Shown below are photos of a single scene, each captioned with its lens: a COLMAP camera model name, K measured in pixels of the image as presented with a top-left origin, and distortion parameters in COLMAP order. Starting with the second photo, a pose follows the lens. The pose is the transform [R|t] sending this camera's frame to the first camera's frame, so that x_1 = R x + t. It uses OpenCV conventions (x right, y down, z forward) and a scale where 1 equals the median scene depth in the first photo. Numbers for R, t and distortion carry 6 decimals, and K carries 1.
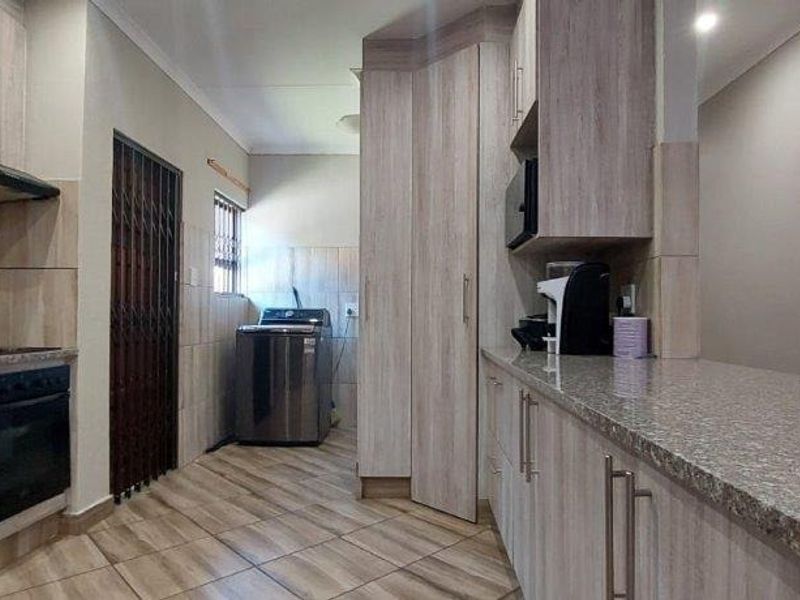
lens RADIAL K [[545.9, 0, 400.0], [0, 545.9, 300.0], [0, 0, 1]] dist [0.047733, -0.039564]
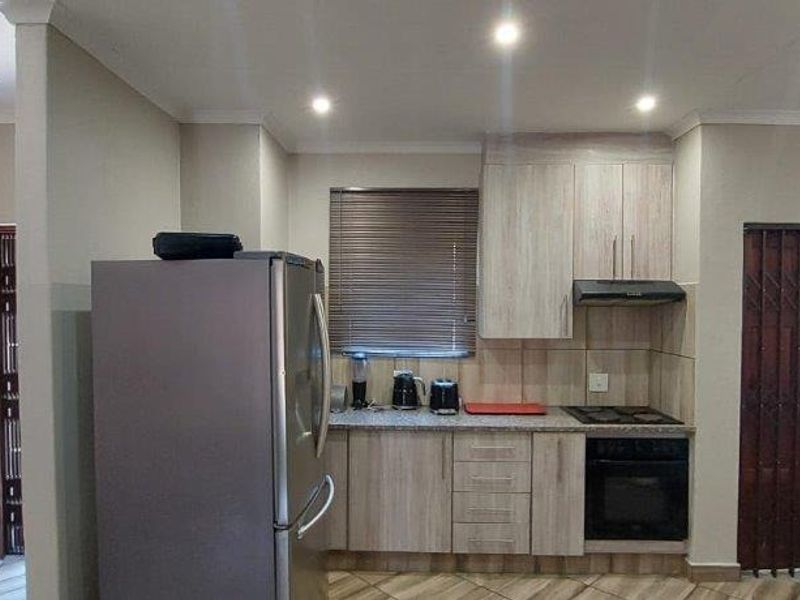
lens RADIAL K [[531.4, 0, 402.7], [0, 531.4, 315.7], [0, 0, 1]] dist [-0.020377, 0.000094]
pose [[0.023968, 0.019915, -0.999514, 0.508310], [0.031464, 0.999291, 0.020665, -0.186955], [0.999217, -0.031944, 0.023324, 0.345473]]
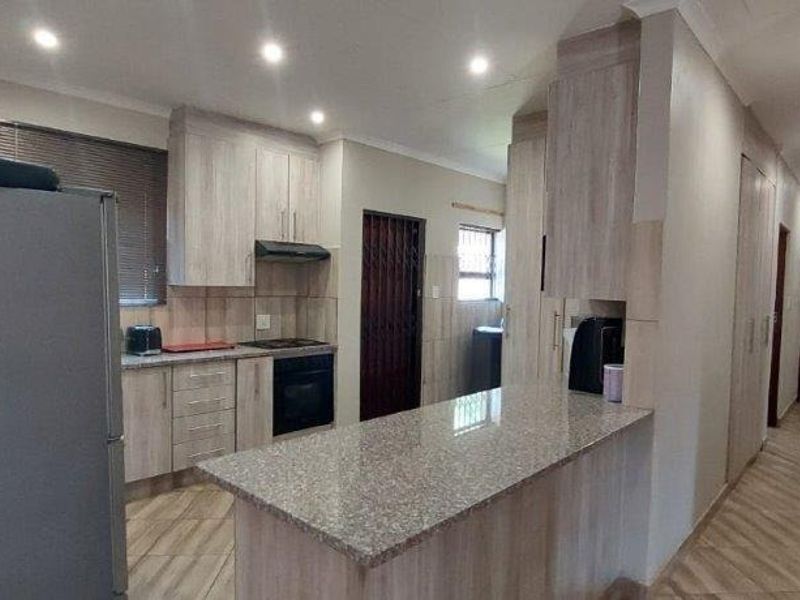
lens RADIAL K [[531.4, 0, 402.7], [0, 531.4, 315.7], [0, 0, 1]] dist [-0.020377, 0.000094]
pose [[0.760911, 0.054056, -0.646600, 0.637255], [0.002914, 0.996229, 0.086715, -0.144396], [0.648850, -0.067867, 0.757884, -0.133158]]
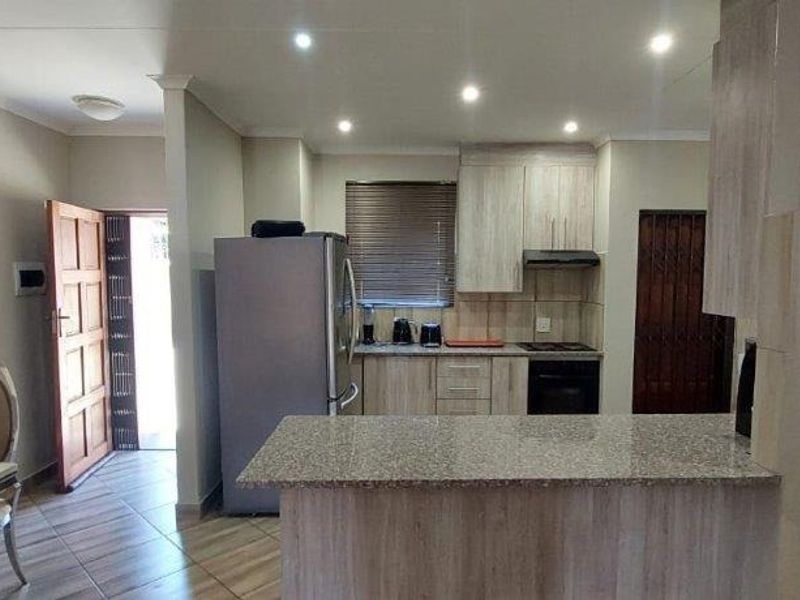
lens RADIAL K [[531.4, 0, 402.7], [0, 531.4, 315.7], [0, 0, 1]] dist [-0.020377, 0.000094]
pose [[0.046527, 0.076325, -0.995997, 0.980543], [0.031040, 0.996485, 0.077813, -0.166199], [0.998435, -0.034536, 0.043994, 0.300971]]
